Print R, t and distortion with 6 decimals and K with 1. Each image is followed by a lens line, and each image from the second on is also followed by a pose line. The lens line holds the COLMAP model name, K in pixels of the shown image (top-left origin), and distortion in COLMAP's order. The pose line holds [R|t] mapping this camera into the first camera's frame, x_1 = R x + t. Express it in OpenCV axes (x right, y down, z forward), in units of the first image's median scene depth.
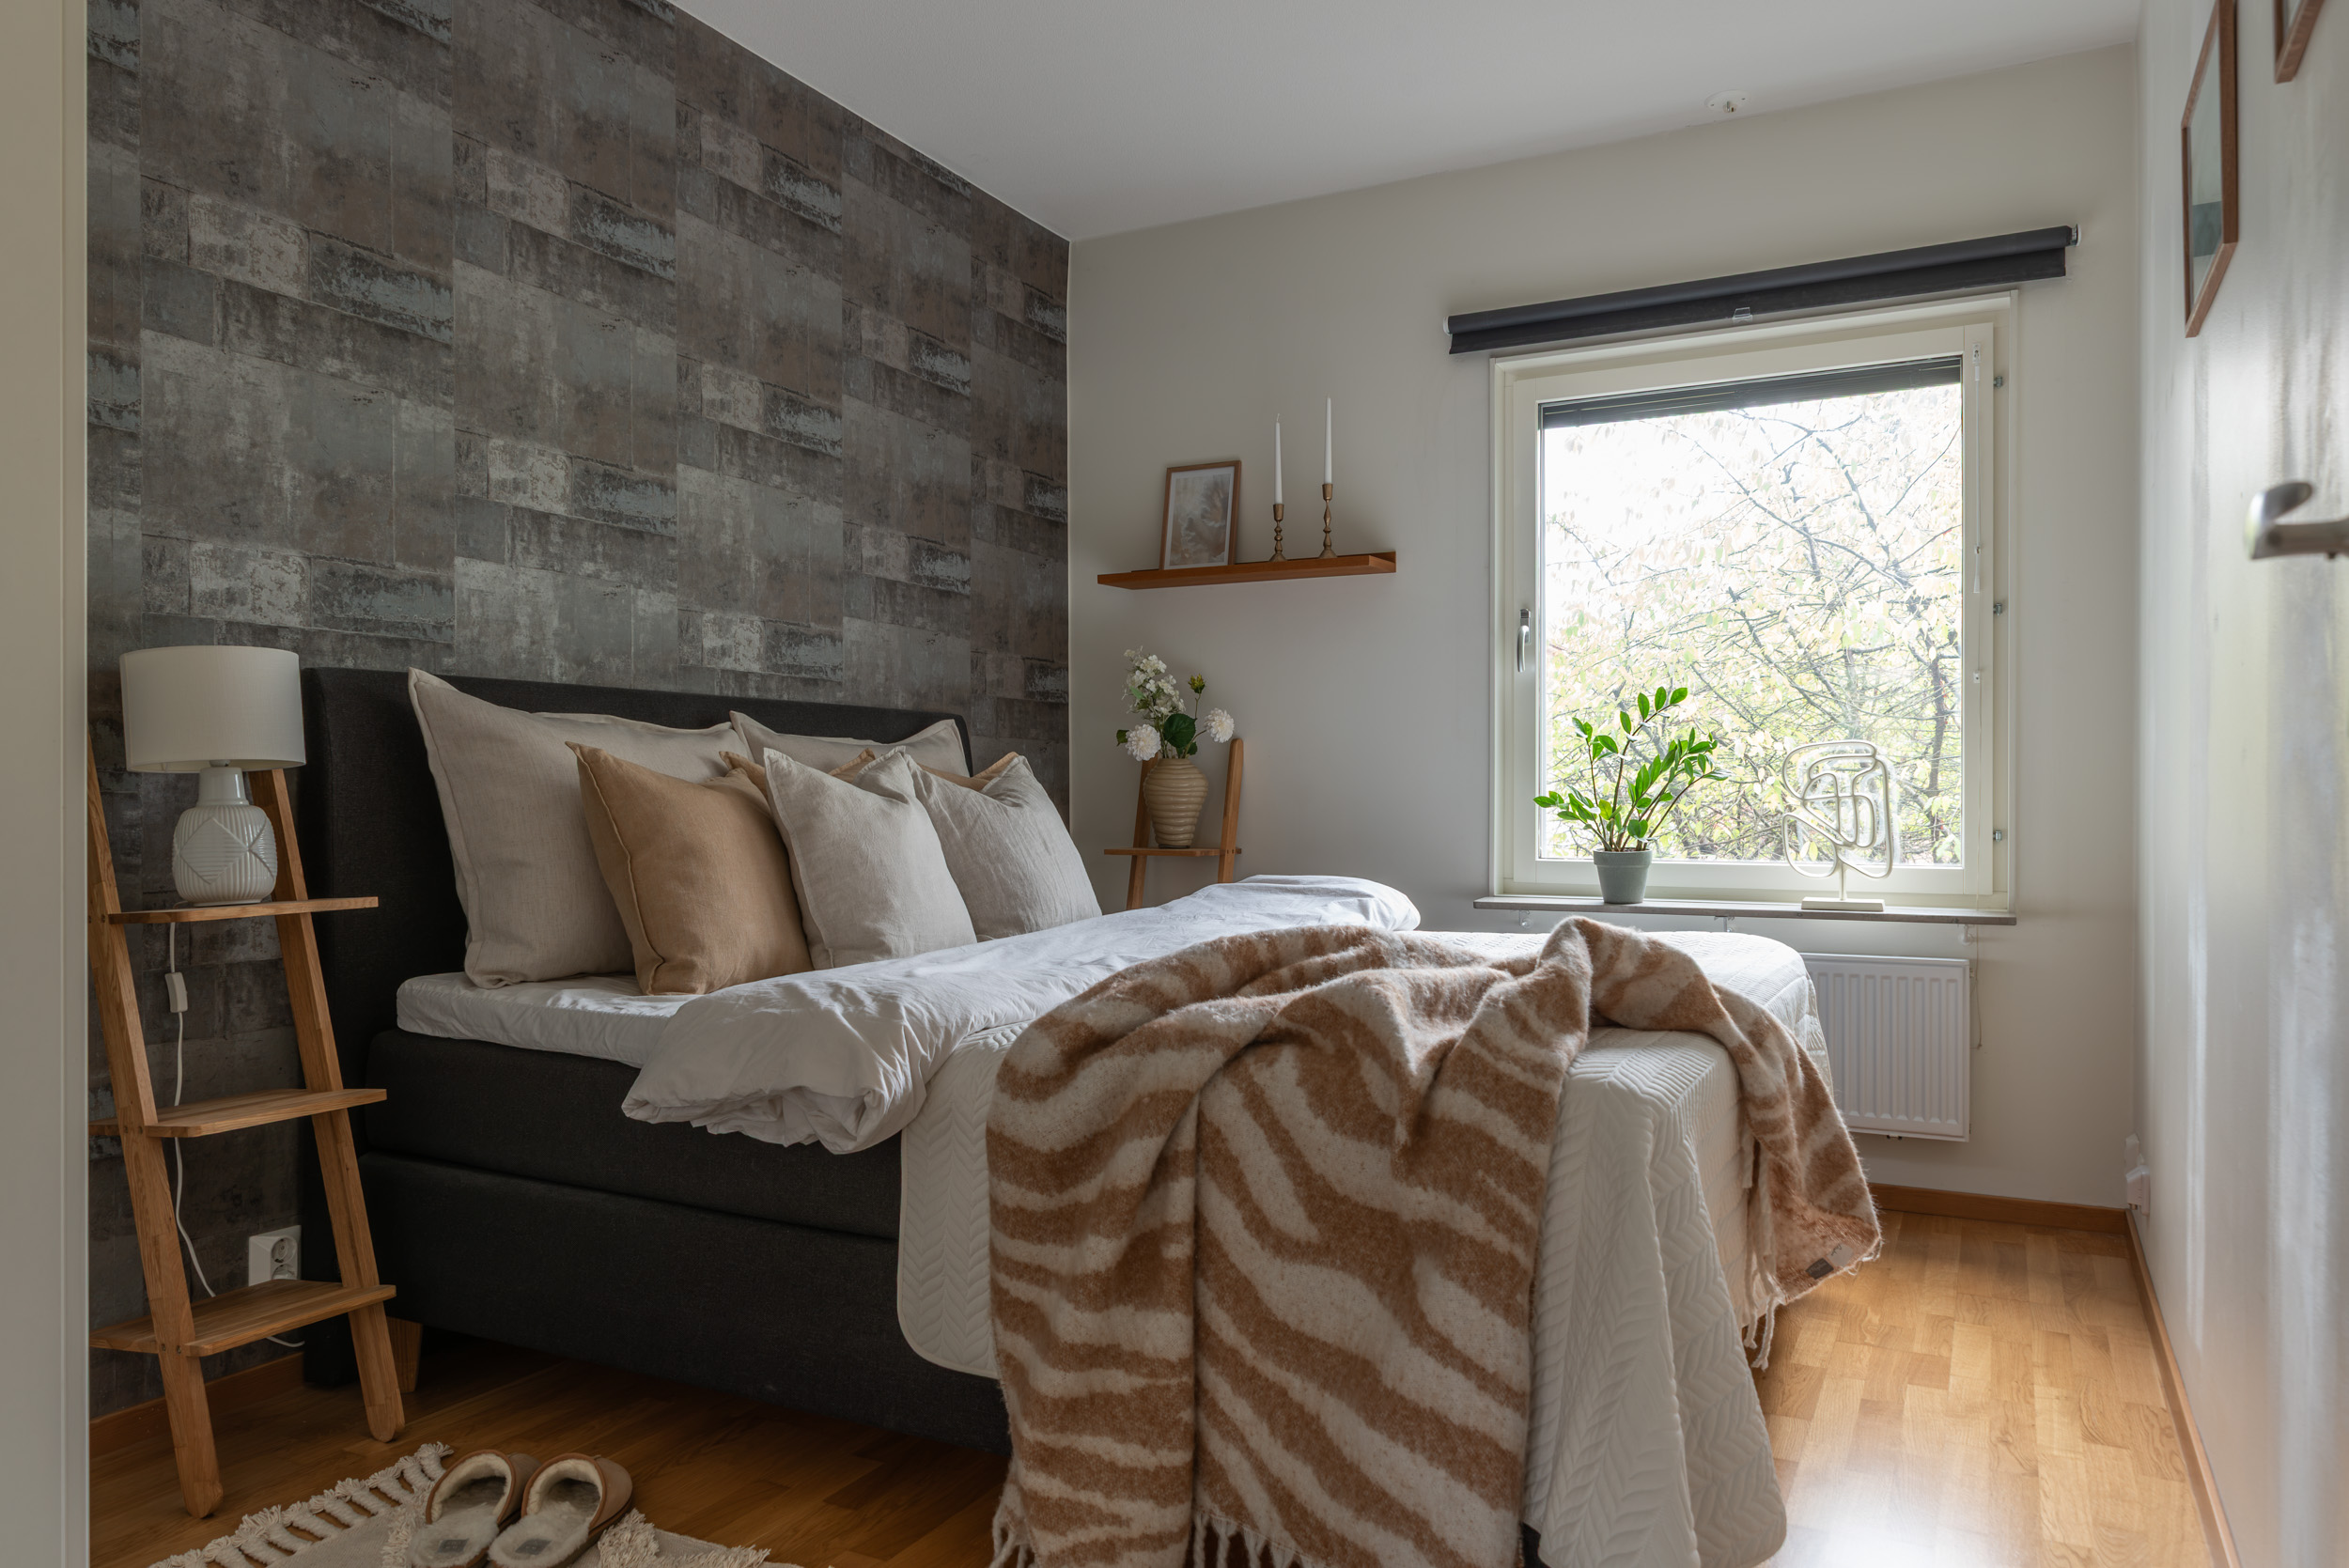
lens RADIAL K [[1580.6, 0, 1174.5], [0, 1580.6, 784.0], [0, 0, 1]] dist [0.009324, -0.002462]
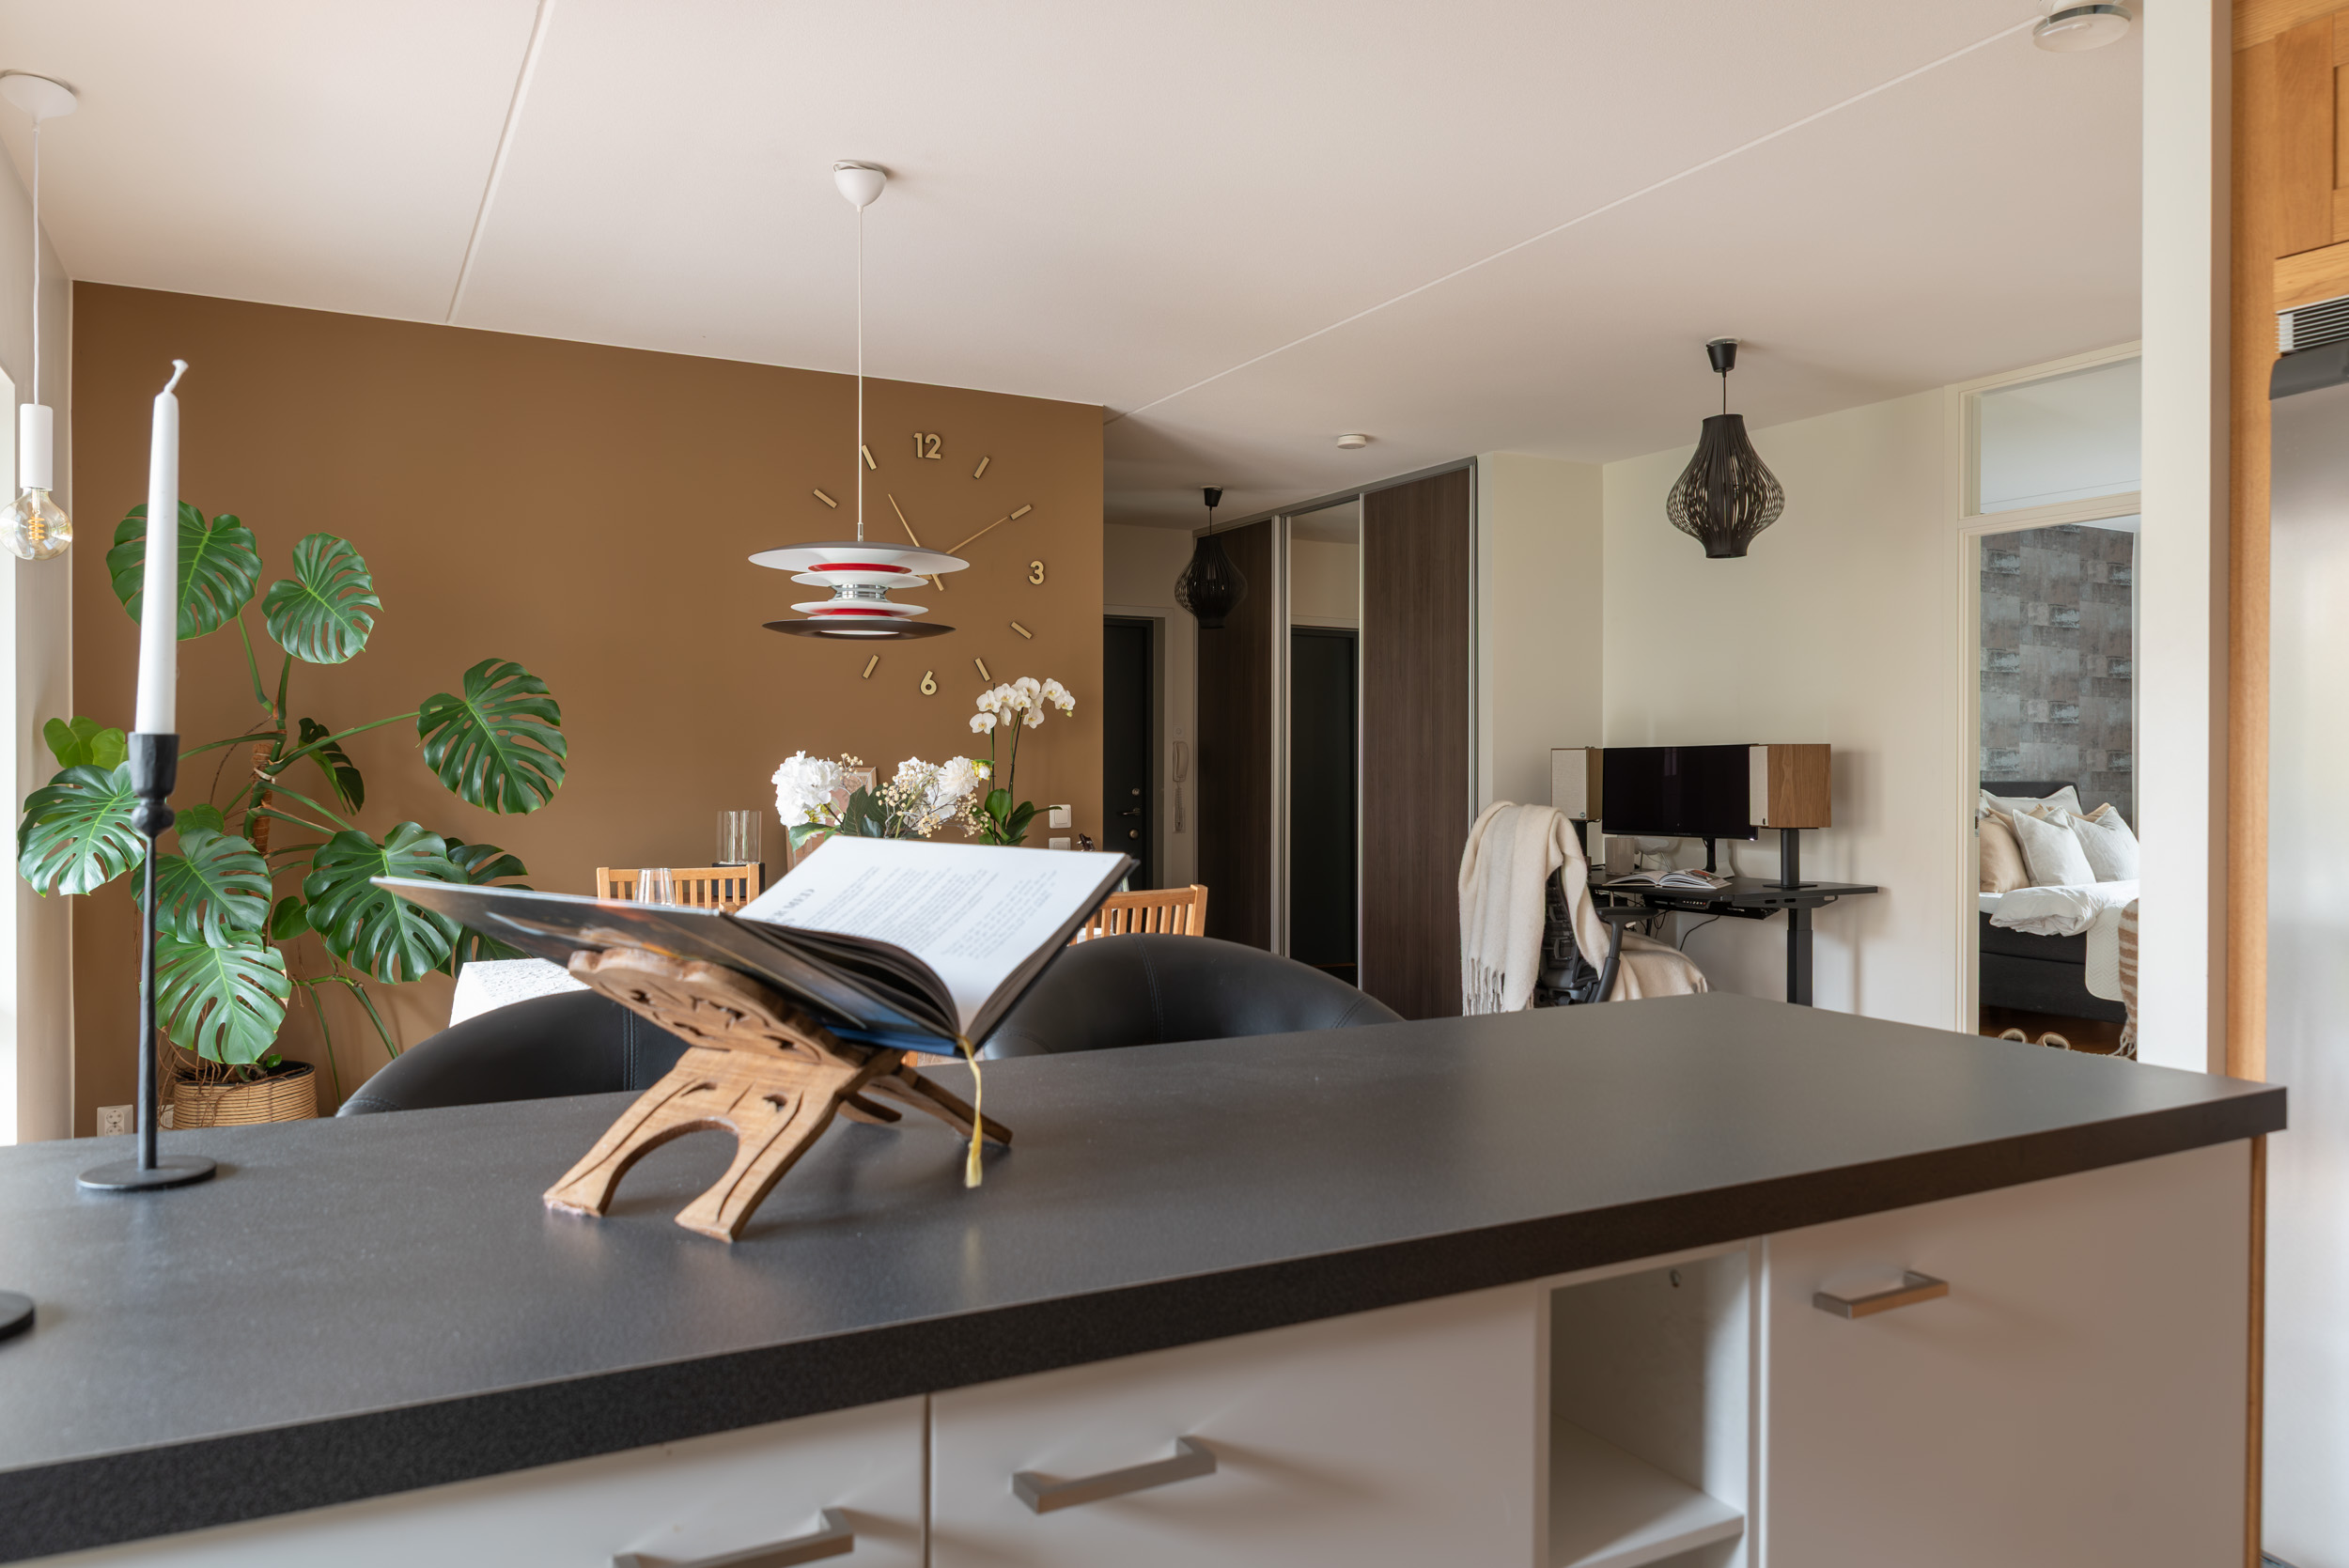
lens RADIAL K [[1578.6, 0, 1174.5], [0, 1578.6, 784.0], [0, 0, 1]] dist [0.006012, 0.002960]
pose [[0.829210, 0.005828, -0.558907, 0.056448], [0.002589, 0.999895, 0.014267, -0.083493], [0.558932, -0.013277, 0.829107, -1.612130]]
